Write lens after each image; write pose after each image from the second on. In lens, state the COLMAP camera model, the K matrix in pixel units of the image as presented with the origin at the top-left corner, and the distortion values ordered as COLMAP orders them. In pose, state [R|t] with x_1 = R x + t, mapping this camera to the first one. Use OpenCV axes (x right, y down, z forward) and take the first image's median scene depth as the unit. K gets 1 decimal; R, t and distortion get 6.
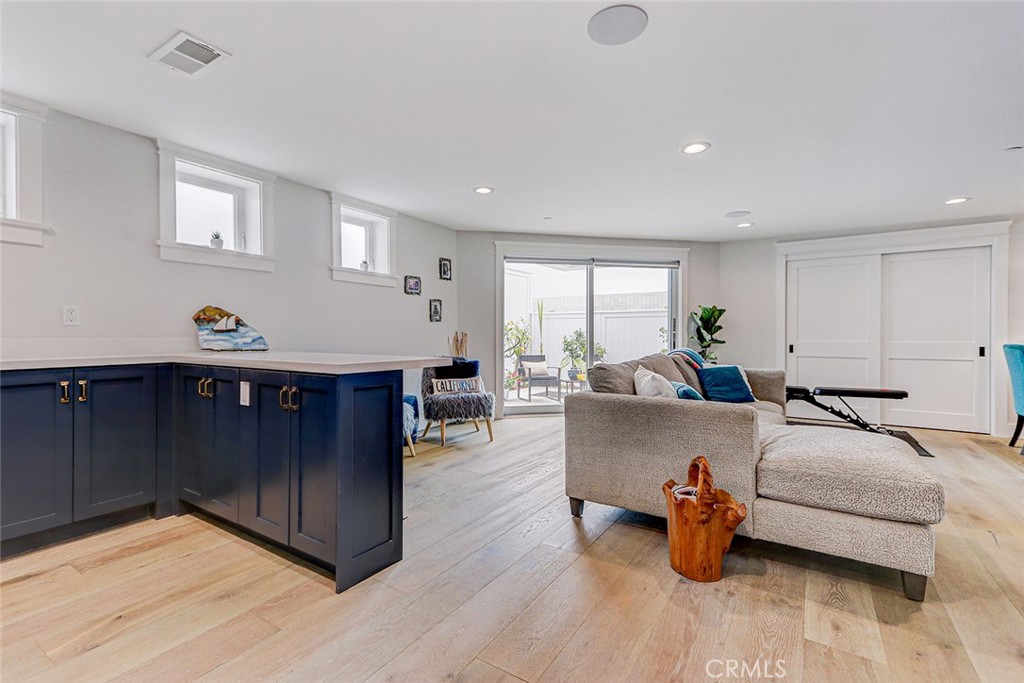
lens RADIAL K [[467.5, 0, 467.5], [0, 467.5, 336.0], [0, 0, 1]] dist [0.000517, 0.002400]
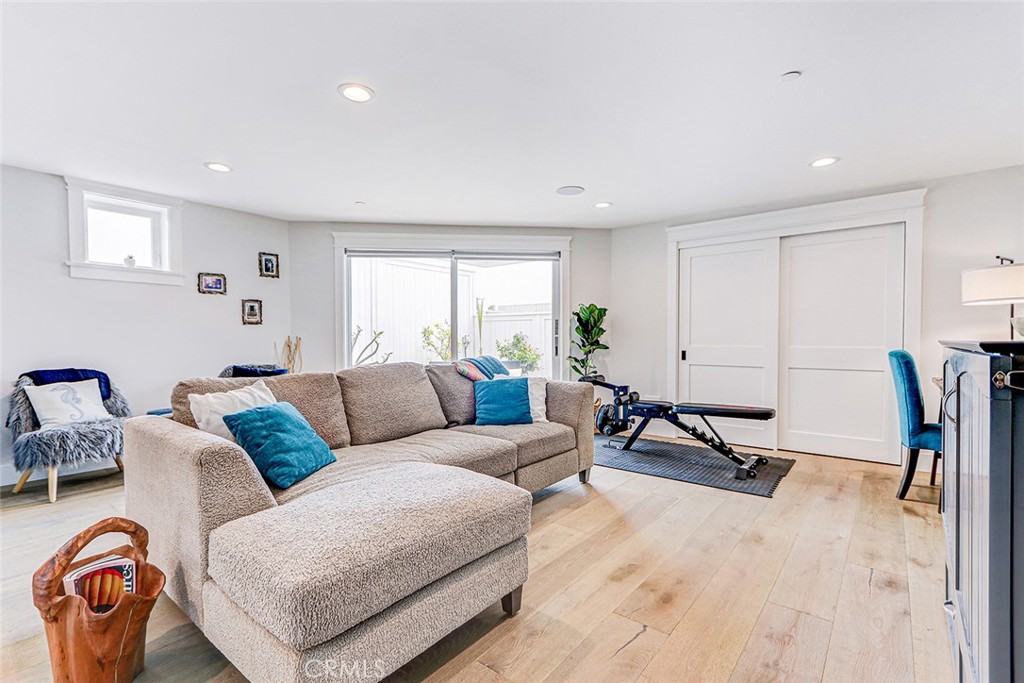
lens RADIAL K [[467.5, 0, 511.8], [0, 467.5, 344.0], [0, 0, 1]] dist [0.000517, 0.002400]
pose [[0.996412, -0.002162, -0.084610, 0.495208], [0.002988, 0.999949, 0.009630, -0.001323], [0.084585, -0.009848, 0.996368, 0.162250]]
